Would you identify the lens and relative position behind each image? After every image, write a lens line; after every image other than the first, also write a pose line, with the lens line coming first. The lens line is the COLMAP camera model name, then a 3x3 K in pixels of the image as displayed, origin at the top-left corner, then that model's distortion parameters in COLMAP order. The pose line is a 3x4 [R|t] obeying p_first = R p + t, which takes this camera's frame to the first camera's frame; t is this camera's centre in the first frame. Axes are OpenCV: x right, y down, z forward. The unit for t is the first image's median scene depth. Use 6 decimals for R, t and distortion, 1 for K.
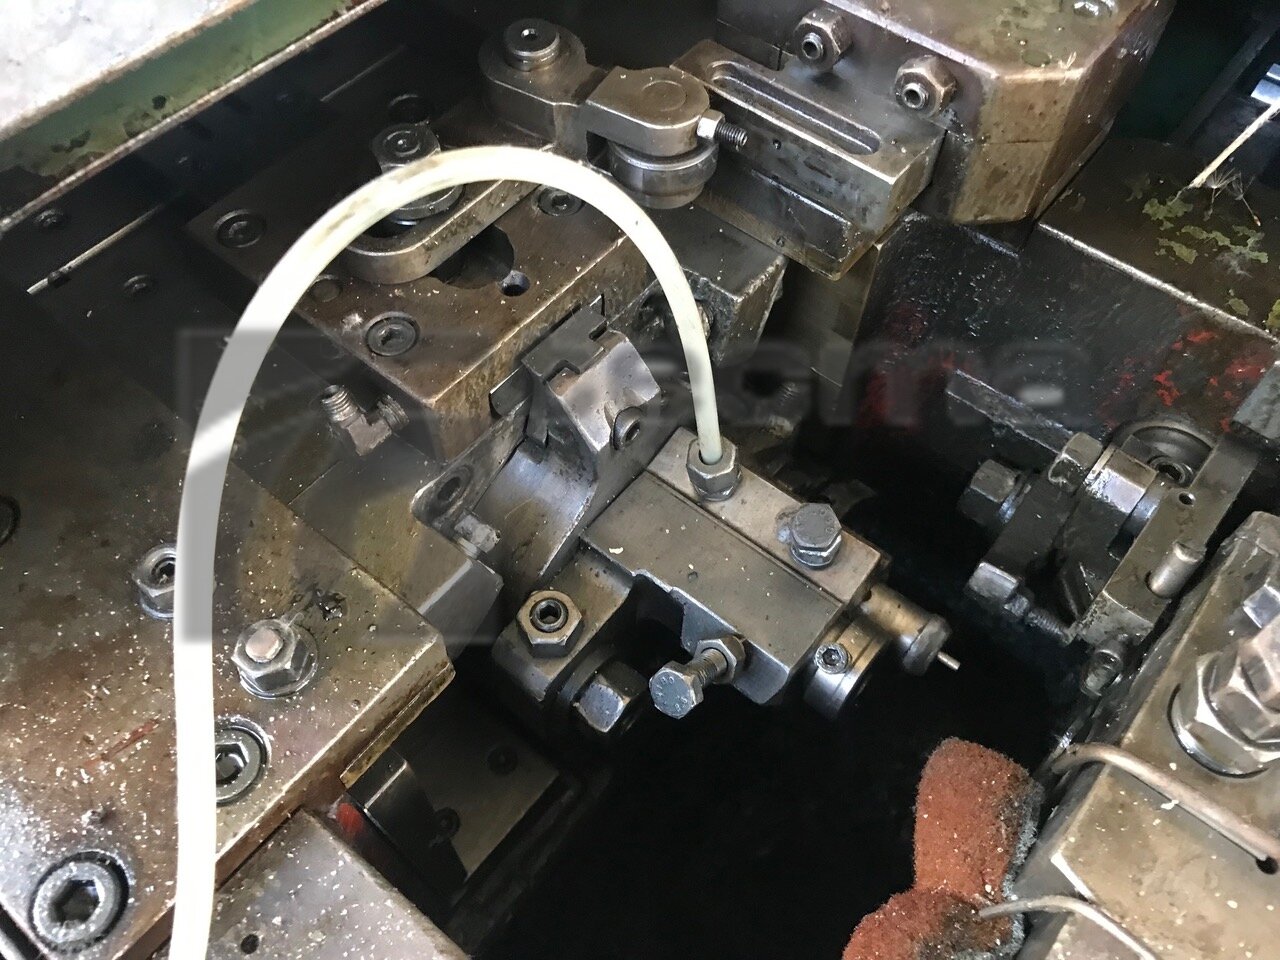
lens RADIAL K [[1046.8, 0, 638.5], [0, 1046.8, 480.1], [0, 0, 1]] dist [-0.003918, 0.012745]
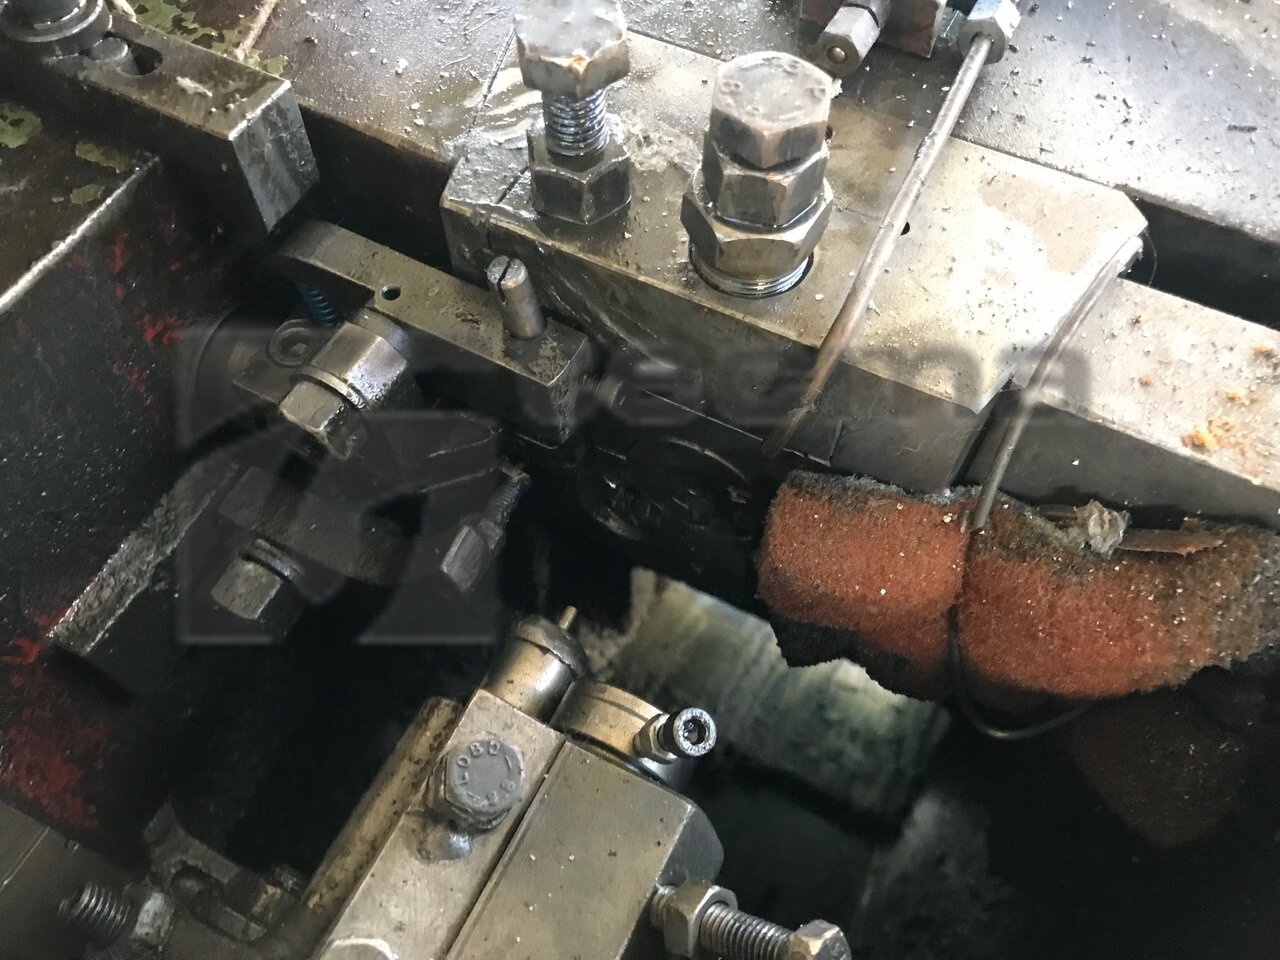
lens RADIAL K [[1046.8, 0, 639.9], [0, 1046.8, 479.1], [0, 0, 1]] dist [-0.003918, 0.012745]
pose [[-0.209734, -0.833785, 0.510699, -0.012301], [0.817987, 0.136512, 0.558804, -0.225524], [-0.535639, 0.534945, 0.653395, 0.450061]]
